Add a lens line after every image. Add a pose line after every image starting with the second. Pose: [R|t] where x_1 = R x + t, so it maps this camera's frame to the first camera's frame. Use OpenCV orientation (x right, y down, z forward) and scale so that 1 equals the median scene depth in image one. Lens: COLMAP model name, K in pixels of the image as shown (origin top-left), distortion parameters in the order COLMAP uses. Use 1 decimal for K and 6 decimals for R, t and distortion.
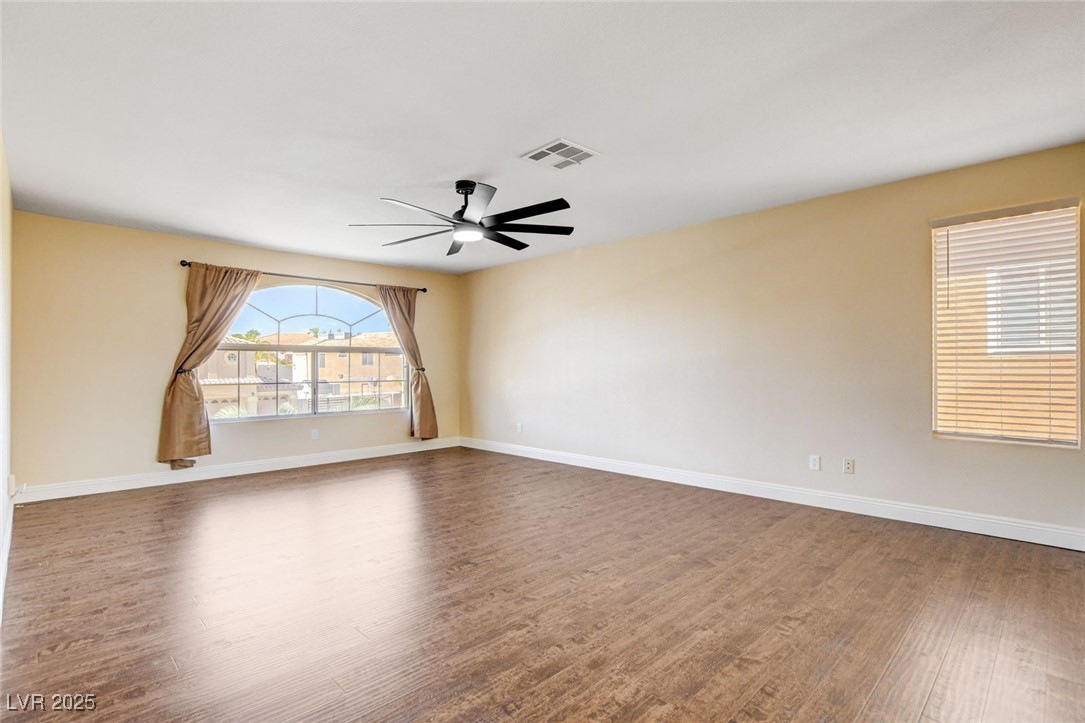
lens RADIAL K [[524.0, 0, 550.6], [0, 524.0, 366.3], [0, 0, 1]] dist [-0.016566, -0.000275]
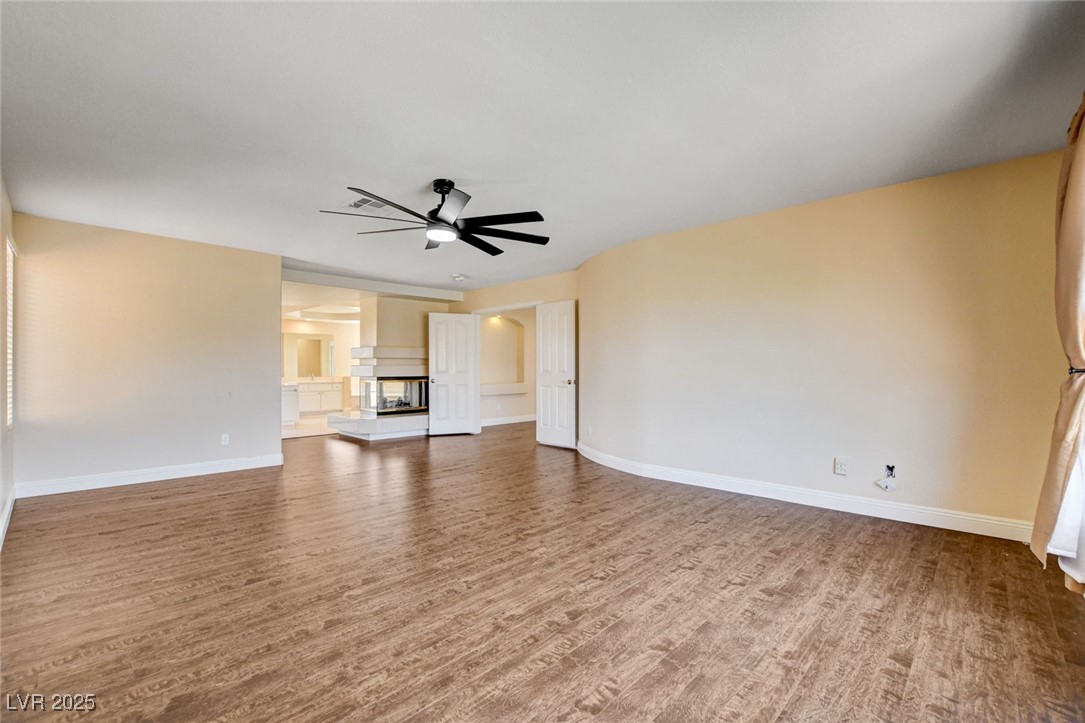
lens RADIAL K [[477.0, 0, 543.9], [0, 477.0, 373.1], [0, 0, 1]] dist [-0.026166, 0.000501]
pose [[-0.999668, 0.007345, -0.024695, -0.381838], [0.007056, 0.999906, 0.011799, 0.004693], [0.024780, 0.011620, -0.999625, 2.215055]]
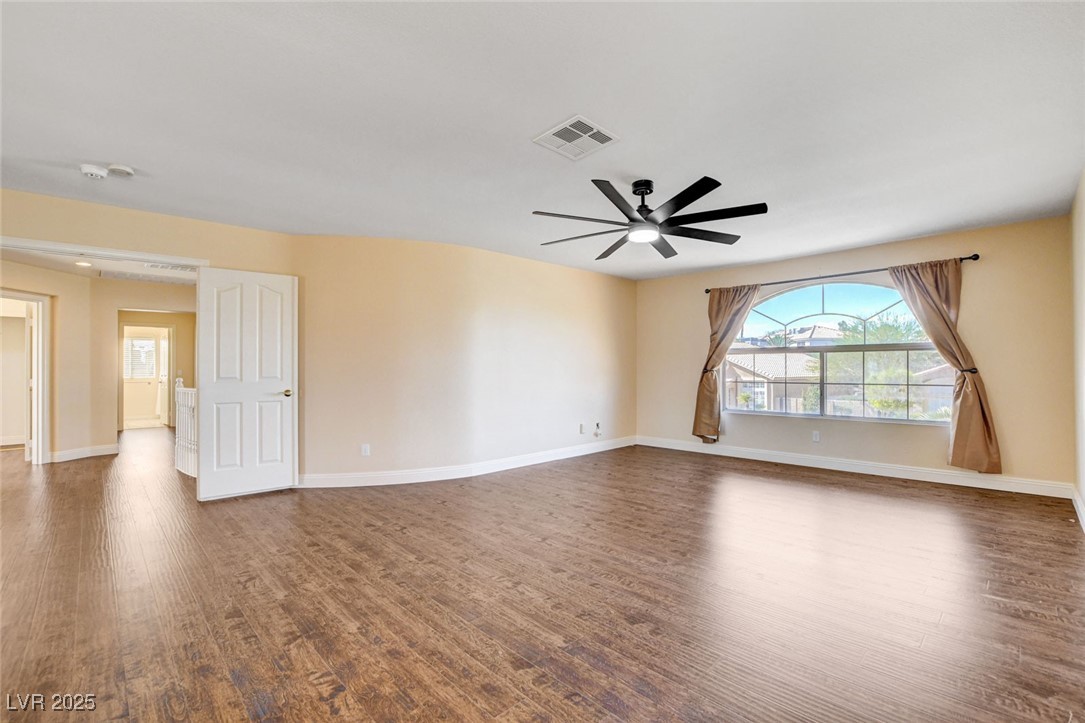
lens RADIAL K [[477.0, 0, 546.7], [0, 477.0, 361.0], [0, 0, 1]] dist [-0.026166, 0.000501]
pose [[-0.017366, -0.013278, -0.999761, 0.855231], [0.006217, 0.999891, -0.013388, -0.004581], [0.999830, -0.006448, -0.017281, 0.970466]]
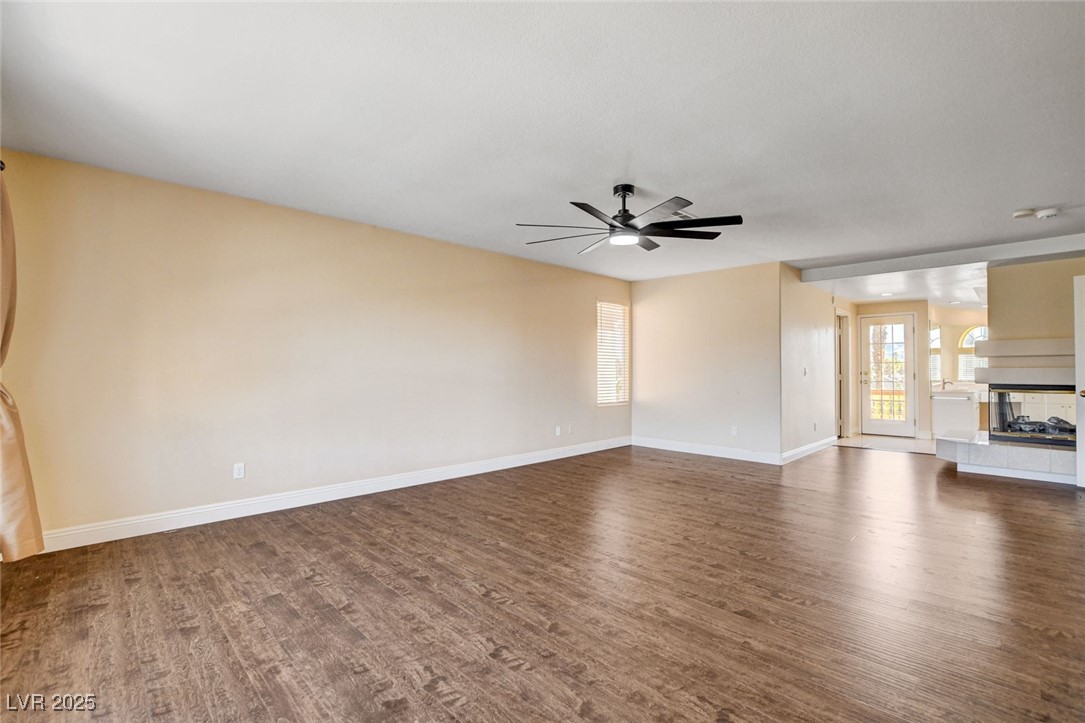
lens RADIAL K [[477.0, 0, 548.7], [0, 477.0, 362.4], [0, 0, 1]] dist [-0.026166, 0.000501]
pose [[0.003344, 0.022672, 0.999737, -1.249443], [-0.000281, 0.999743, -0.022672, 0.008025], [-0.999994, -0.000205, 0.003349, 1.328836]]
